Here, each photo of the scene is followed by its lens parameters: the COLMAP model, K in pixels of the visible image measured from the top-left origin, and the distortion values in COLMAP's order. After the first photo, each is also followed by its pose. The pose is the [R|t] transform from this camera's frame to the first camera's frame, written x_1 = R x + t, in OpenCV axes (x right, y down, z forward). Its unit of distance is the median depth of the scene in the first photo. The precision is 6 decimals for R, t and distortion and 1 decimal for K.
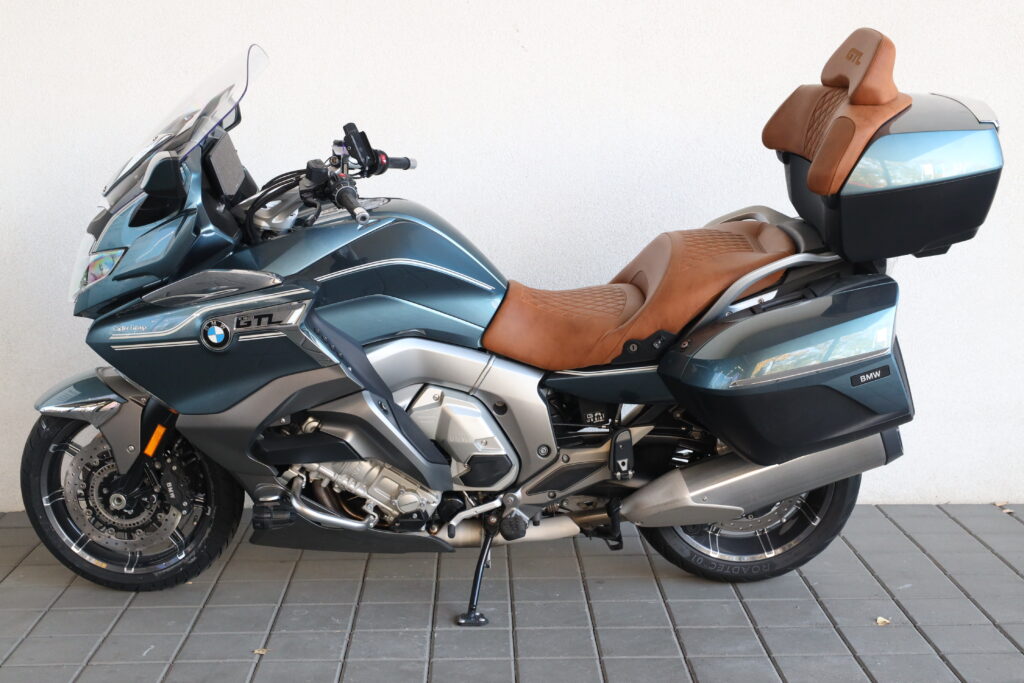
lens RADIAL K [[1304.6, 0, 512.0], [0, 1304.6, 341.5], [0, 0, 1]] dist [0.002342, 0.001680]
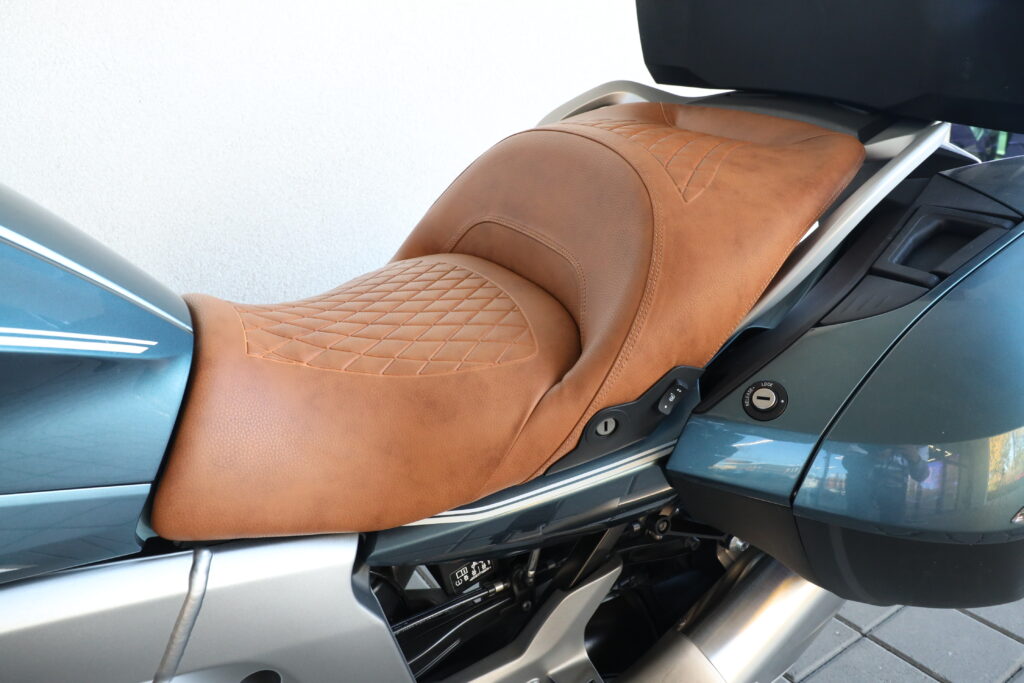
lens RADIAL K [[693.8, 0, 509.9], [0, 693.8, 356.6], [0, 0, 1]] dist [-0.003251, -0.000154]
pose [[0.865548, -0.220153, 0.449843, -0.014654], [0.155651, 0.971972, 0.176193, -0.051919], [-0.476025, -0.082485, 0.875555, 0.820533]]
